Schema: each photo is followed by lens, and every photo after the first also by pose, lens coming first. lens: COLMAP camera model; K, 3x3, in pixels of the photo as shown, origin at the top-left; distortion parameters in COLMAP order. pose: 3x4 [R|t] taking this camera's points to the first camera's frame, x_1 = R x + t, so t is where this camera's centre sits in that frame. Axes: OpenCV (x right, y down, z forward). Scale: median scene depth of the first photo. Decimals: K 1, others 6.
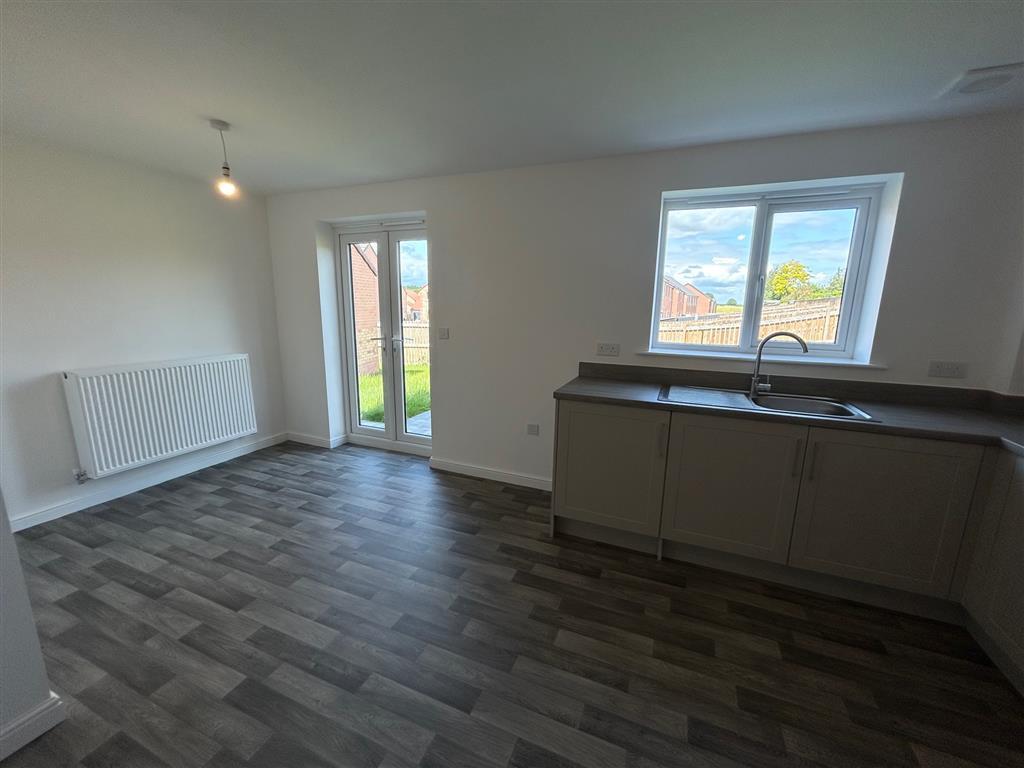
lens RADIAL K [[411.1, 0, 513.9], [0, 411.1, 381.3], [0, 0, 1]] dist [-0.001313, 0.000069]
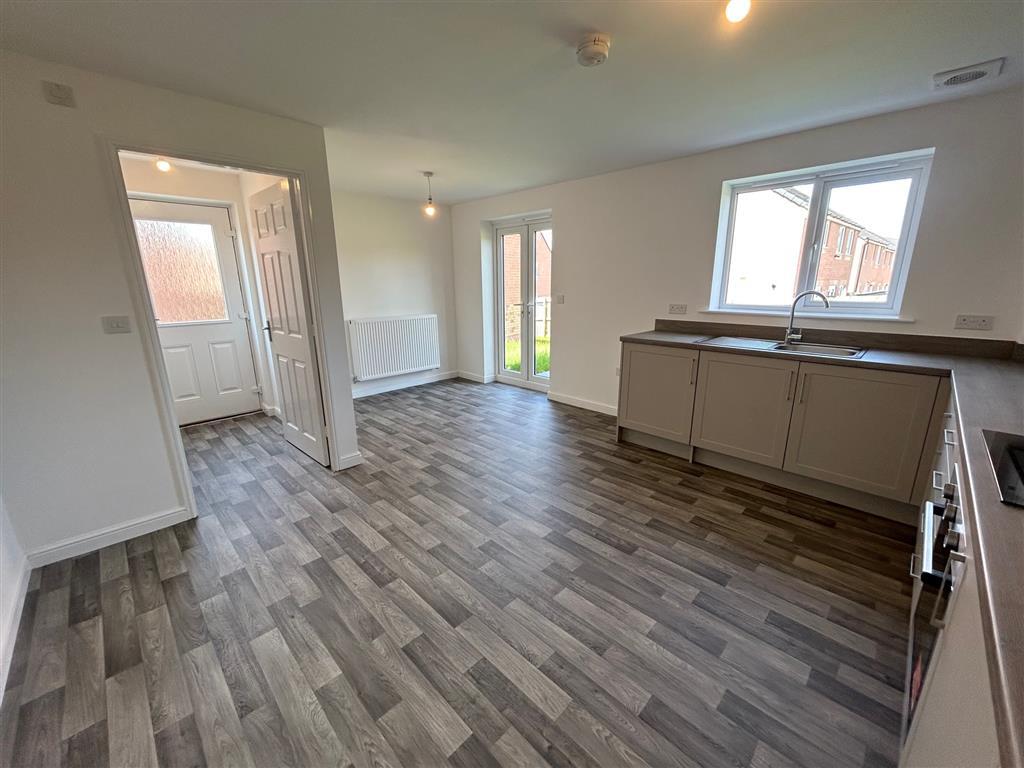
lens RADIAL K [[411.1, 0, 513.9], [0, 411.1, 381.3], [0, 0, 1]] dist [-0.001313, 0.000069]
pose [[0.925168, 0.068522, -0.373320, 0.262298], [-0.049554, 0.996957, 0.060183, 0.099550], [0.376308, -0.037180, 0.925748, -0.403865]]
